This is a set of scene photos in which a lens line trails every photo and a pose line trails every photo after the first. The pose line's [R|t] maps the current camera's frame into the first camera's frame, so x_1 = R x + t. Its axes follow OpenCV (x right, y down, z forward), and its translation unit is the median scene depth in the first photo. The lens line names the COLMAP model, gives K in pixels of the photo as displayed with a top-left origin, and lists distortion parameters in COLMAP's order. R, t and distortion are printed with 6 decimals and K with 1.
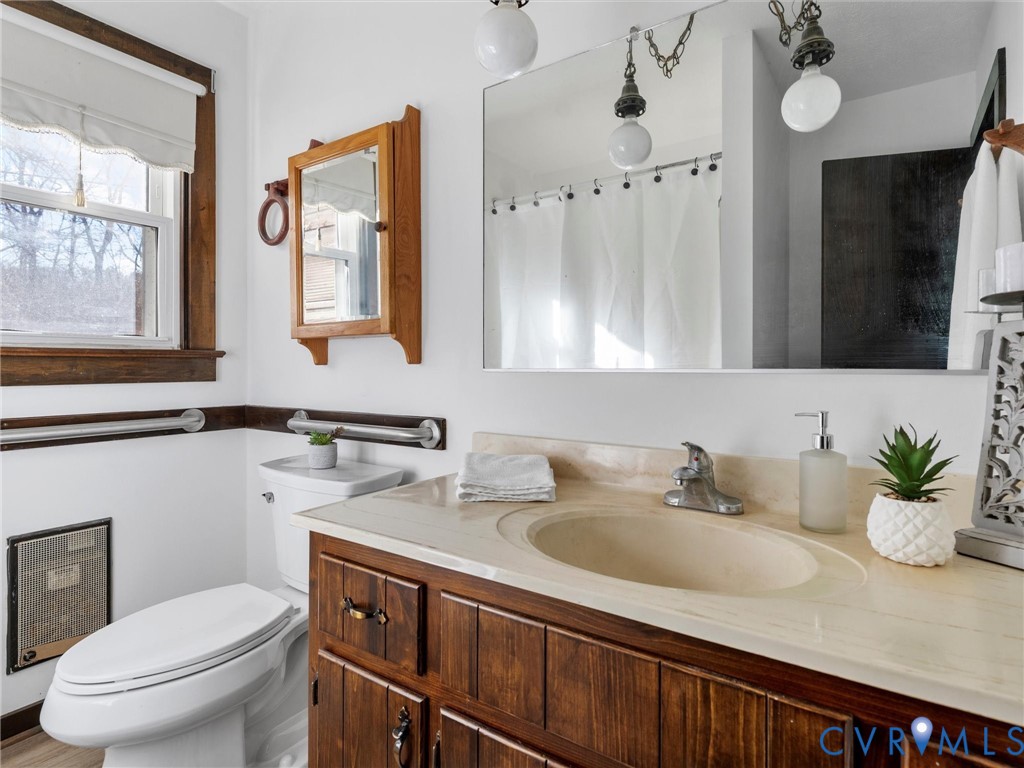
lens RADIAL K [[542.2, 0, 516.9], [0, 542.2, 360.4], [0, 0, 1]] dist [0.004145, -0.002083]
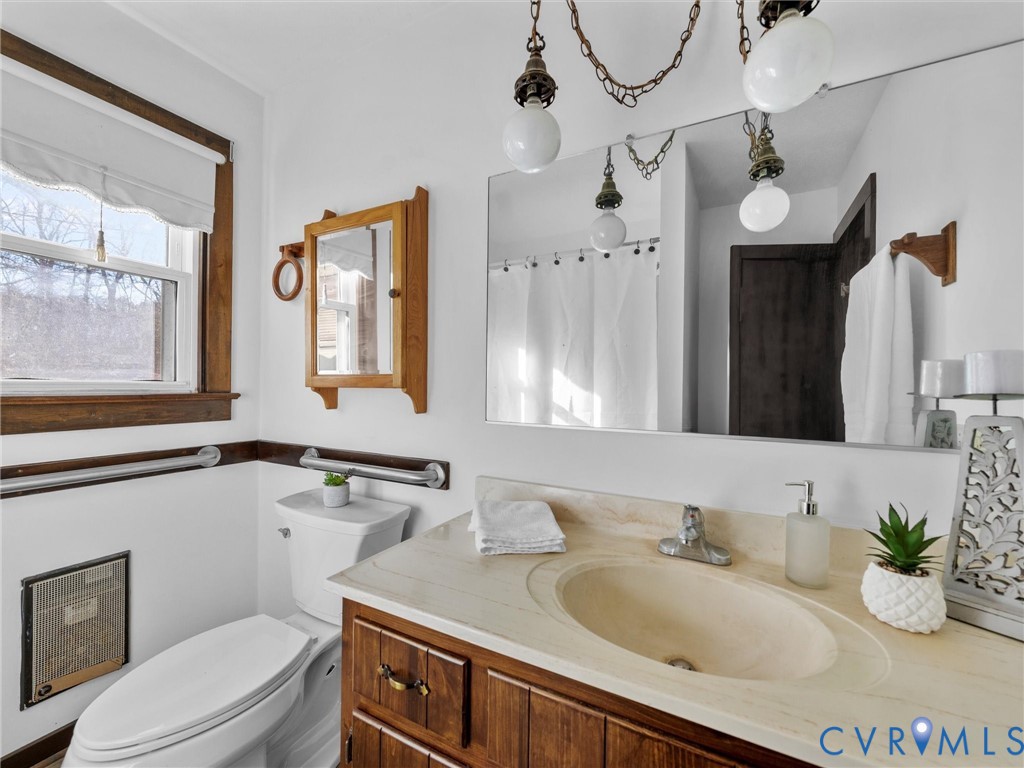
lens RADIAL K [[416.5, 0, 512.0], [0, 416.5, 384.0], [0, 0, 1]] dist [-0.003120, 0.000145]
pose [[0.993621, 0.013580, 0.111948, -0.099995], [-0.014291, 0.999882, 0.005557, -0.064937], [-0.111859, -0.007122, 0.993699, 0.110289]]
